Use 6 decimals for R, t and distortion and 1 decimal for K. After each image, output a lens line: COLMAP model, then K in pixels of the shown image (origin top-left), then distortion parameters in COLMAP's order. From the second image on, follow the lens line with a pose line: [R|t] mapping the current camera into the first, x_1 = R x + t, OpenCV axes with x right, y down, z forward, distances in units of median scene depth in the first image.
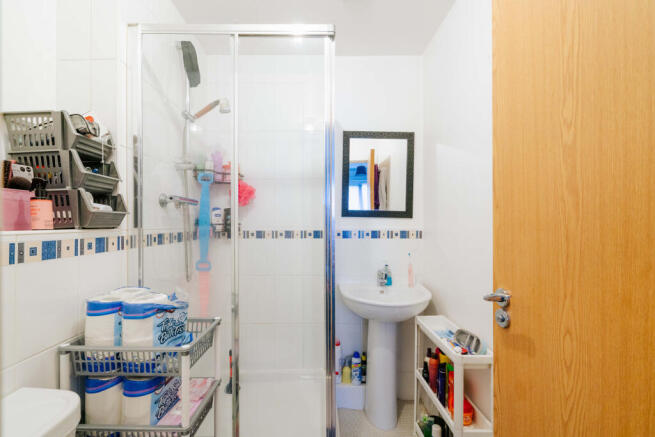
lens RADIAL K [[300.4, 0, 326.7], [0, 300.4, 224.5], [0, 0, 1]] dist [0.000462, 0.000472]
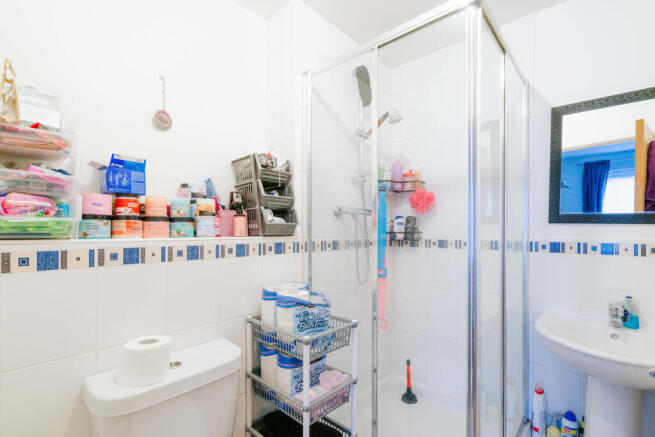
lens RADIAL K [[310.1, 0, 328.4], [0, 310.1, 231.7], [0, 0, 1]] dist [0.000626, 0.000486]
pose [[0.741034, 0.003921, -0.671456, 0.330094], [-0.003951, 0.999991, 0.001480, -0.008508], [0.671456, 0.001556, 0.741043, 0.126753]]
